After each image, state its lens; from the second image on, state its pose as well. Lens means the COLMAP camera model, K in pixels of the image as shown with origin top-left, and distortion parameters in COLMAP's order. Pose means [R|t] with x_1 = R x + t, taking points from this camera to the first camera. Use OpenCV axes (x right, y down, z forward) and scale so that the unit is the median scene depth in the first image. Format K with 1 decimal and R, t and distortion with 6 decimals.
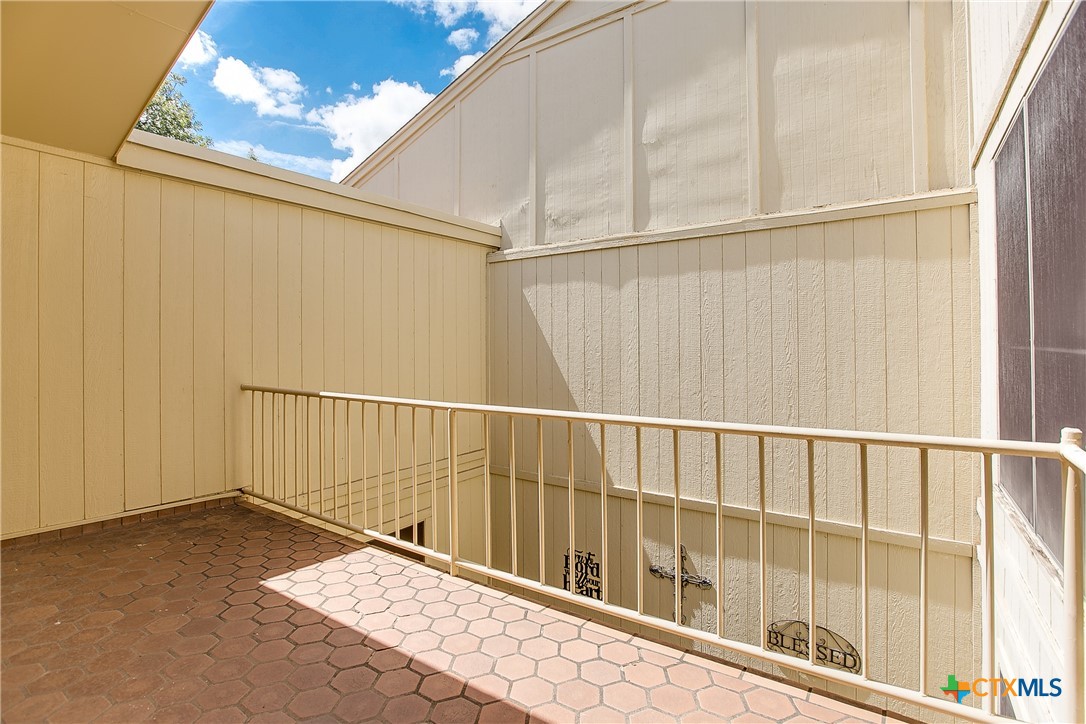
lens RADIAL K [[512.8, 0, 545.1], [0, 512.8, 360.6], [0, 0, 1]] dist [-0.001032, 0.001678]
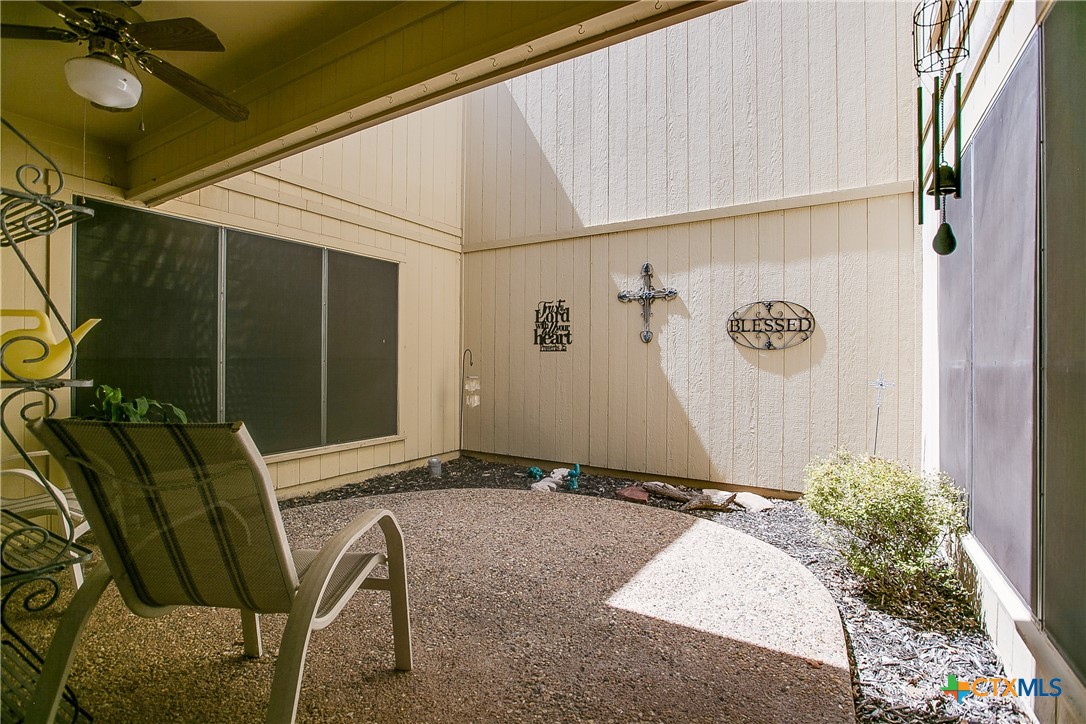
lens RADIAL K [[512.8, 0, 539.0], [0, 512.8, 359.1], [0, 0, 1]] dist [-0.001032, 0.001678]
pose [[0.998642, 0.011116, 0.050889, -0.006867], [-0.009428, 0.999401, -0.033298, 0.586508], [-0.051228, 0.032773, 0.998149, -0.022841]]
